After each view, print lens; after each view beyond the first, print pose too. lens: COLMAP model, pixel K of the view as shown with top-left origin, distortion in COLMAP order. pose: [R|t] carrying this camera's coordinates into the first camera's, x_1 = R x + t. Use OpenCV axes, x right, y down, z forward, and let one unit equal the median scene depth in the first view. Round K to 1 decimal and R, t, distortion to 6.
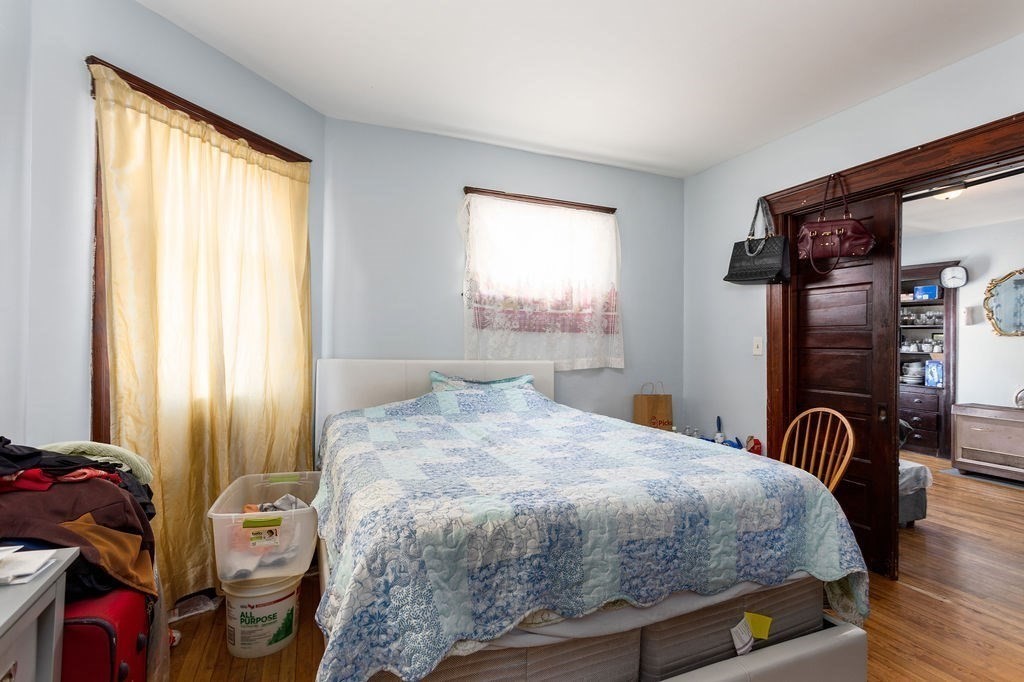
lens RADIAL K [[497.8, 0, 510.8], [0, 497.8, 342.7], [0, 0, 1]] dist [0.002068, 0.001119]
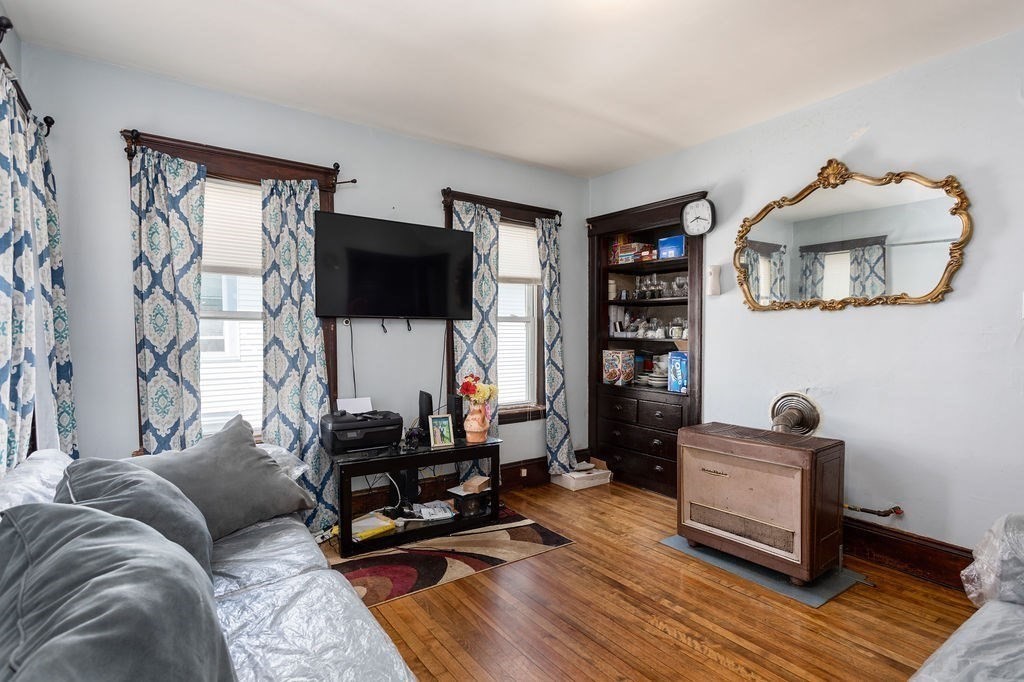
lens RADIAL K [[497.8, 0, 514.1], [0, 497.8, 343.3], [0, 0, 1]] dist [0.002068, 0.001119]
pose [[0.977089, -0.005237, 0.212765, 0.522662], [0.000473, 0.999748, 0.022434, 0.010447], [-0.212829, -0.021819, 0.976846, 0.432413]]
